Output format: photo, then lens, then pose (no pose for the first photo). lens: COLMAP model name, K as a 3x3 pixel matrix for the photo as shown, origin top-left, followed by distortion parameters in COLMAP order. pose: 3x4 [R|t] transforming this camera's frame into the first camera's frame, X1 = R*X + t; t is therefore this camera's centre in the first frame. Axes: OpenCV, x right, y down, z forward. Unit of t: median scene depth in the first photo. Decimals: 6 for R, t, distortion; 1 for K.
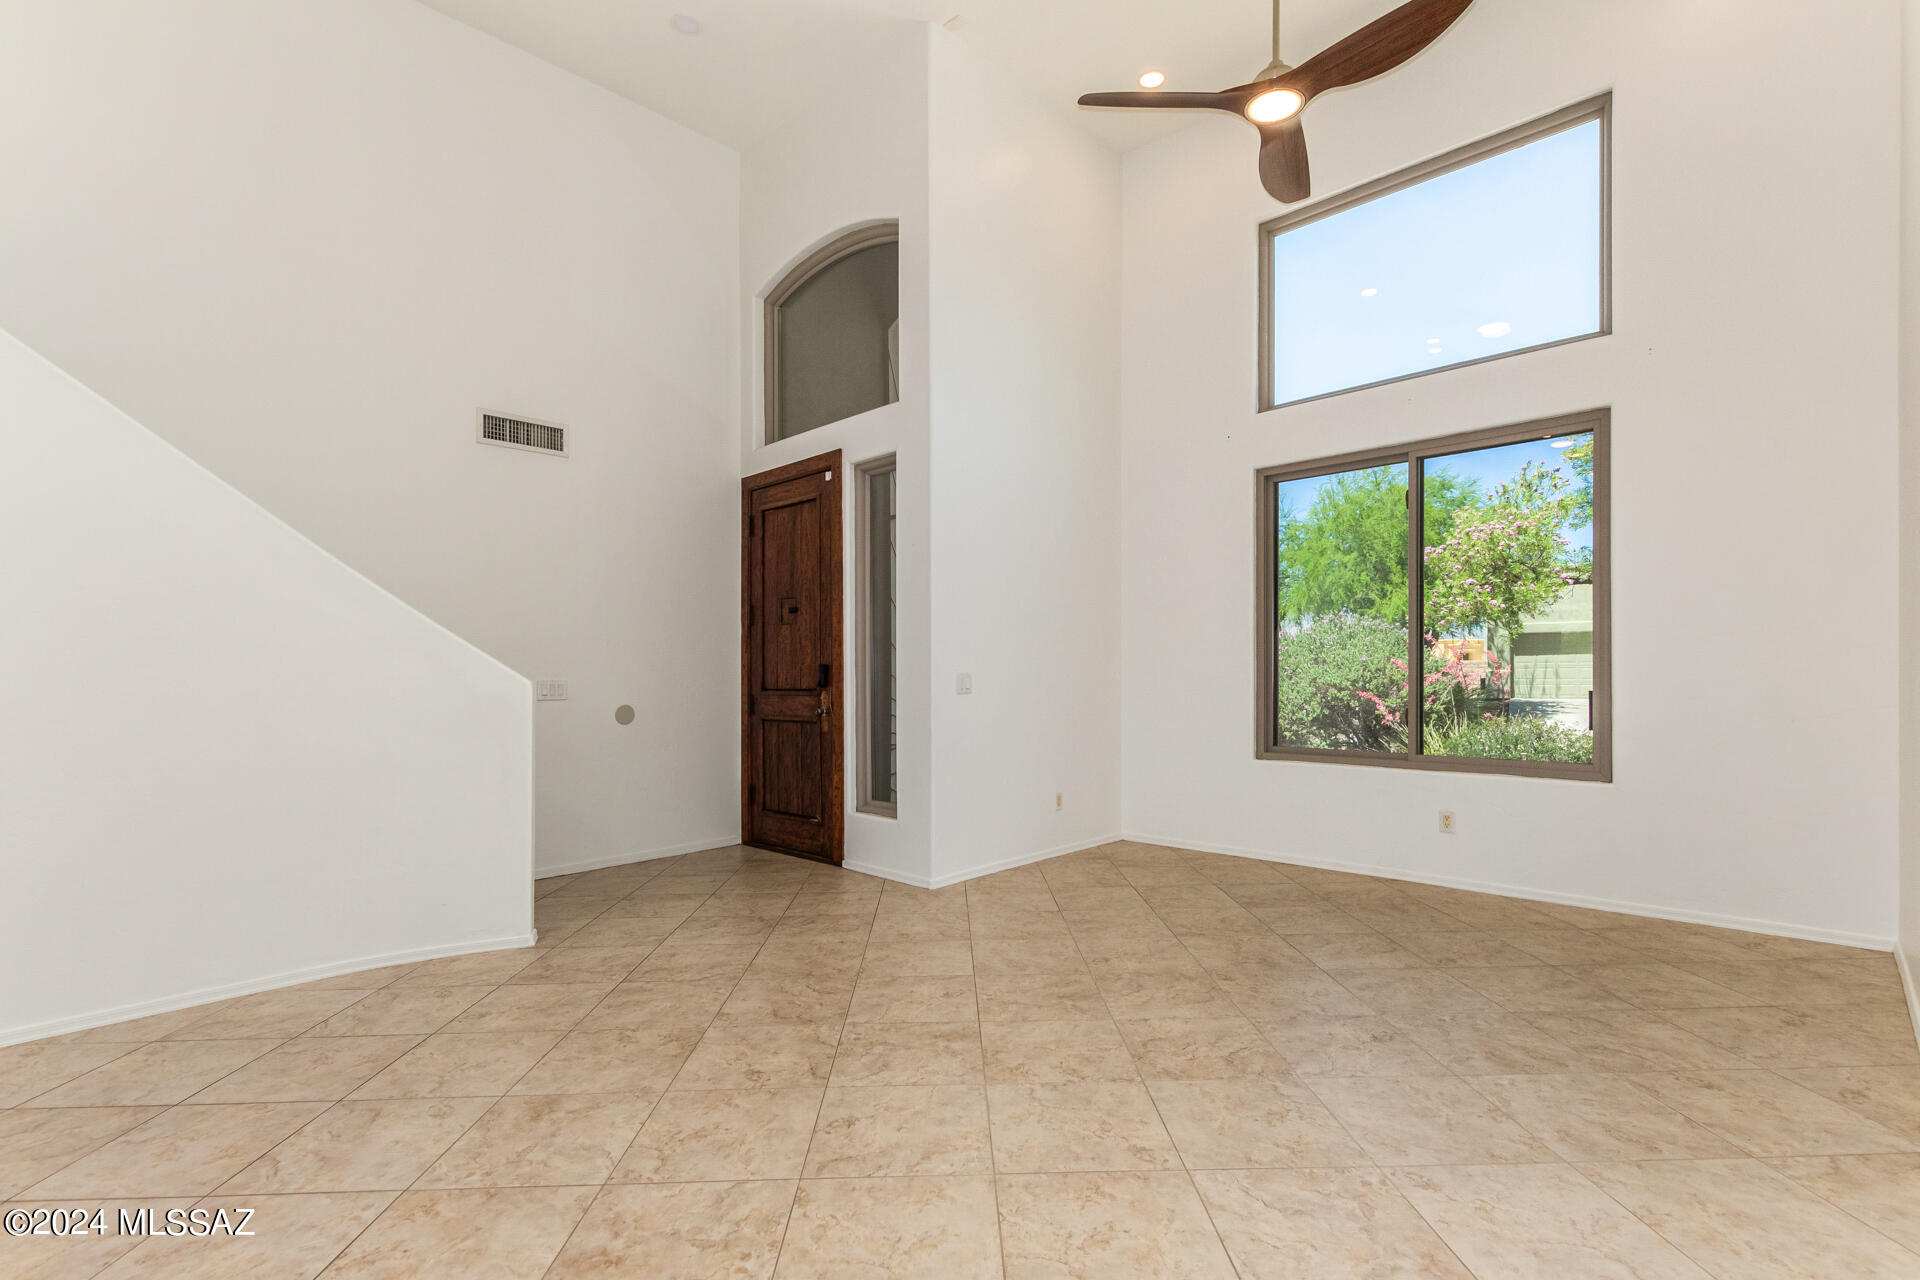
lens RADIAL K [[888.4, 0, 971.6], [0, 888.4, 650.5], [0, 0, 1]] dist [0.010080, -0.002368]
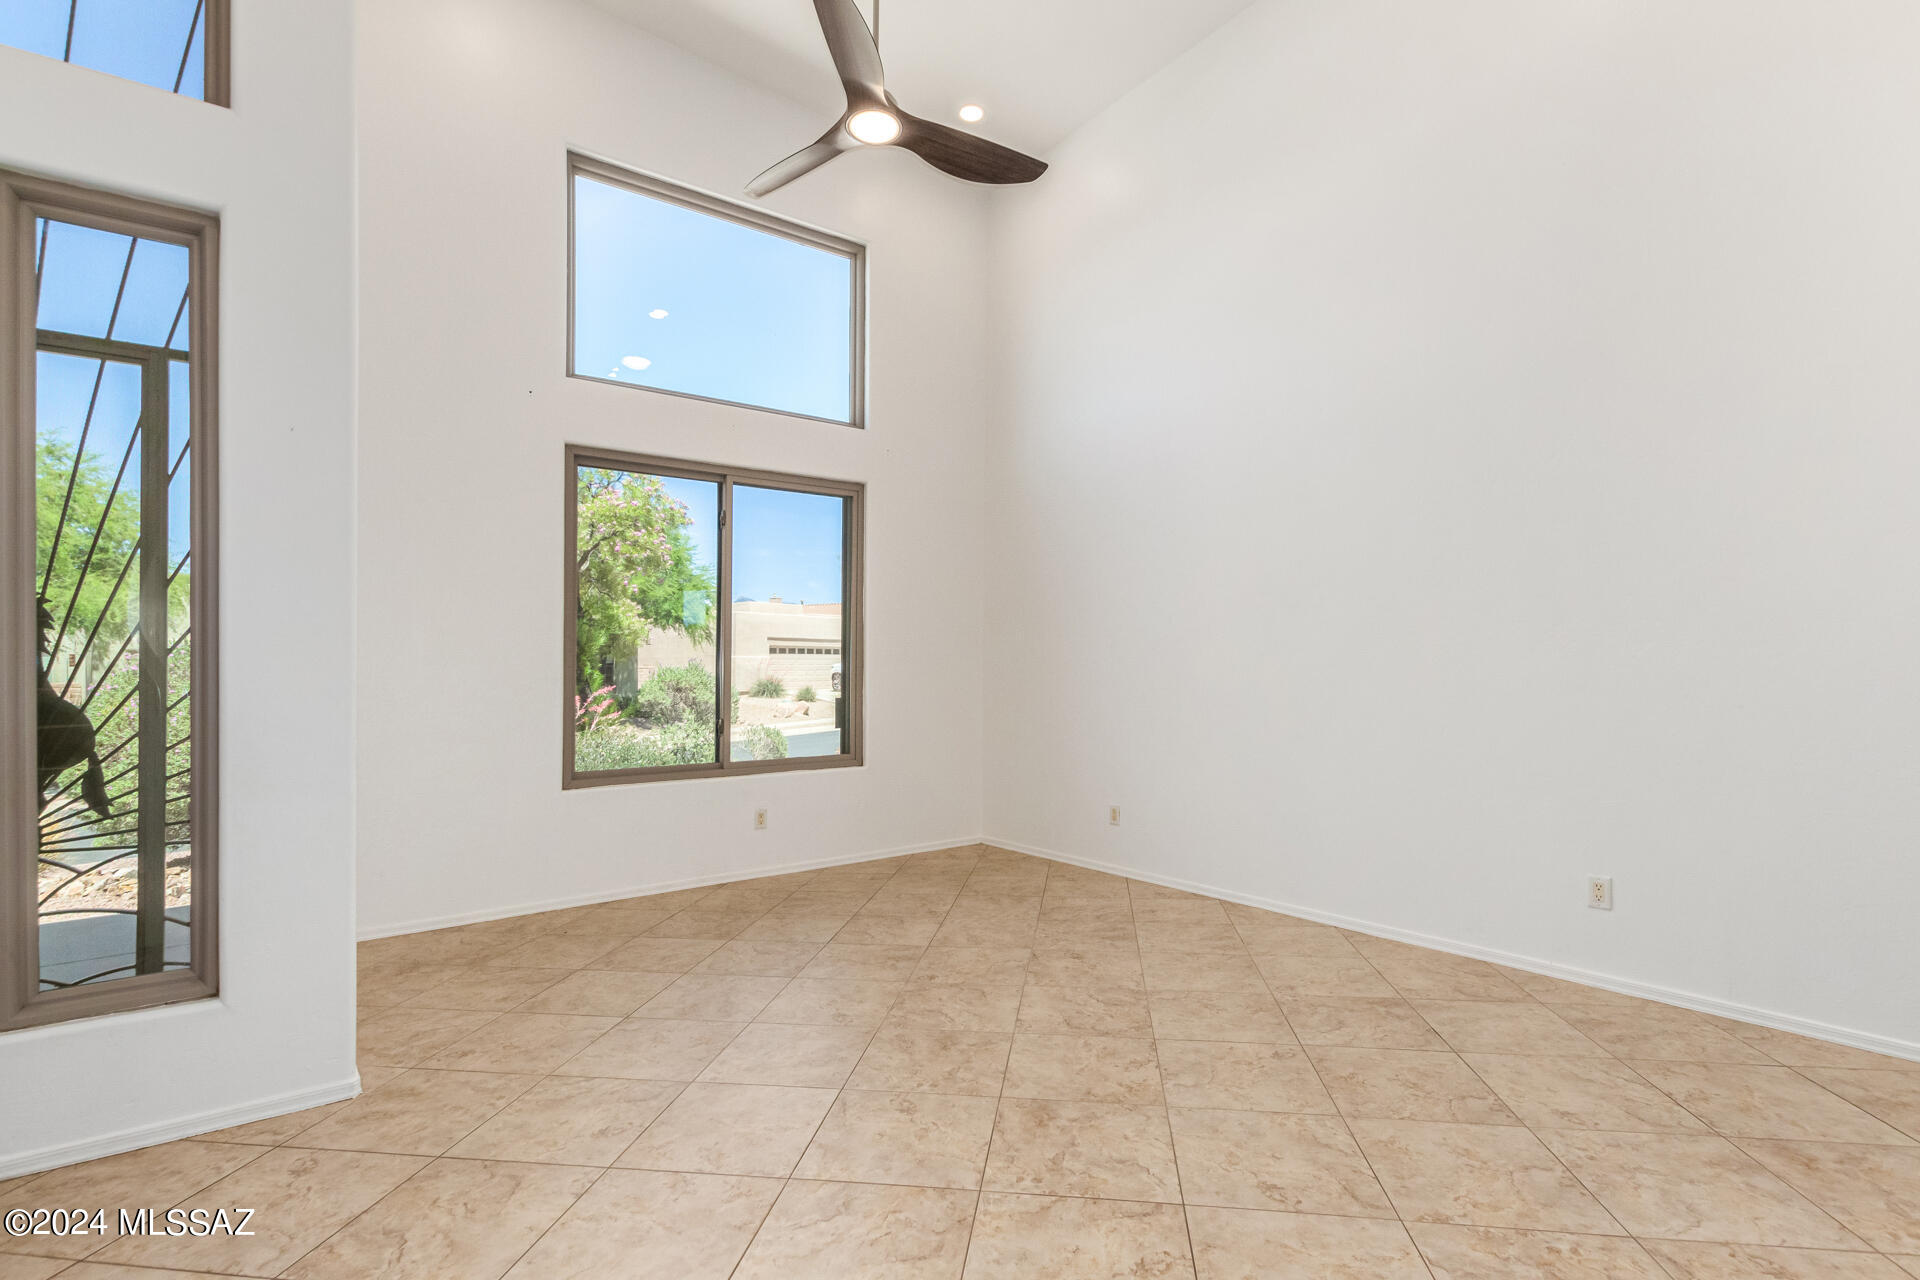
lens RADIAL K [[888.4, 0, 964.0], [0, 888.4, 683.5], [0, 0, 1]] dist [0.010080, -0.002368]
pose [[0.167485, 0.000228, 0.985875, -0.707826], [-0.010811, 0.999940, 0.001605, 0.026826], [-0.985815, -0.010927, 0.167477, 0.781404]]
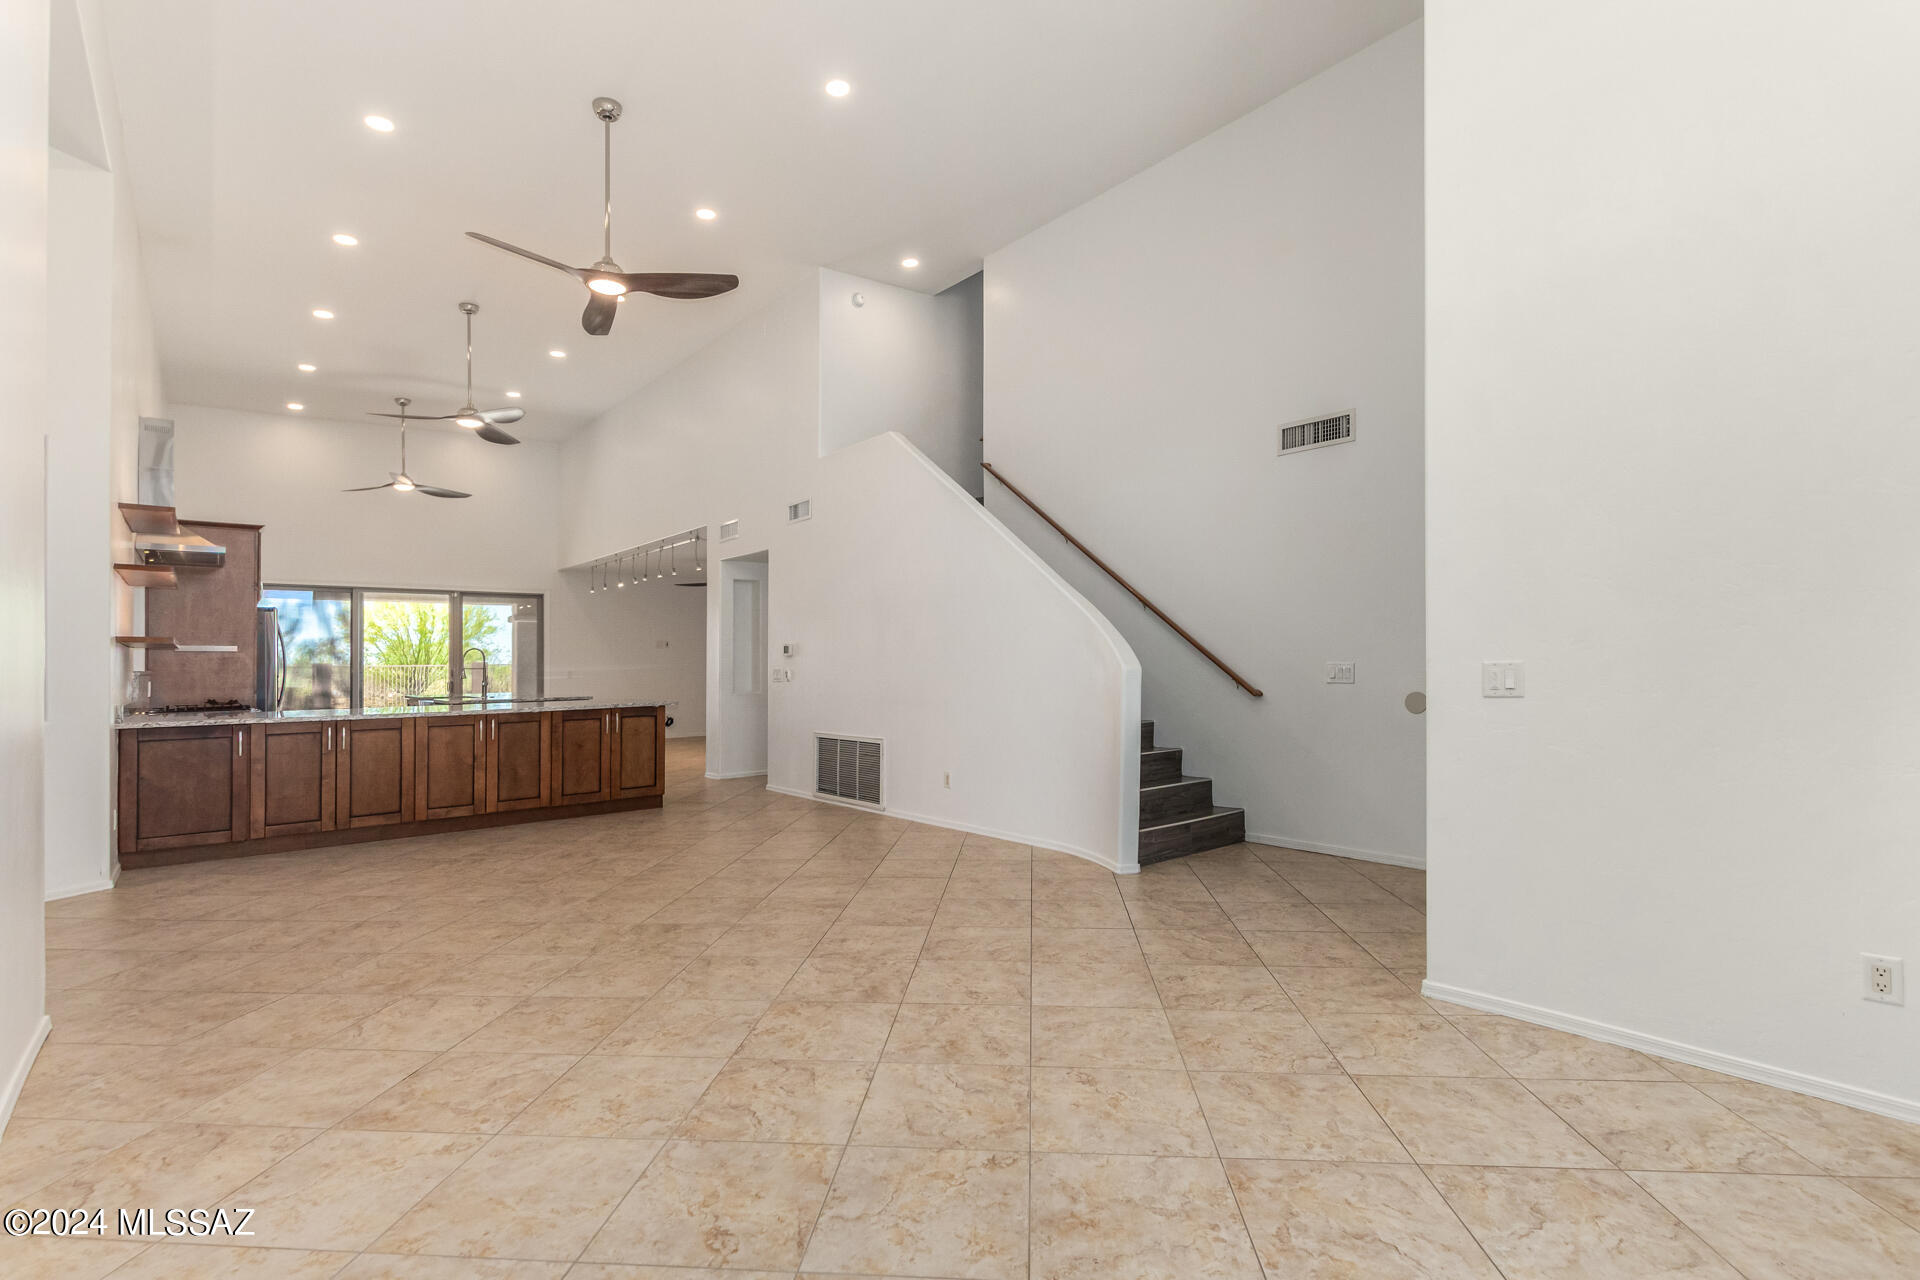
lens RADIAL K [[888.4, 0, 954.1], [0, 888.4, 656.1], [0, 0, 1]] dist [0.010080, -0.002368]
pose [[-0.116321, 0.005122, -0.993198, 0.895443], [0.036482, 0.999334, 0.000881, 0.011572], [0.992541, -0.036131, -0.116431, 1.040664]]
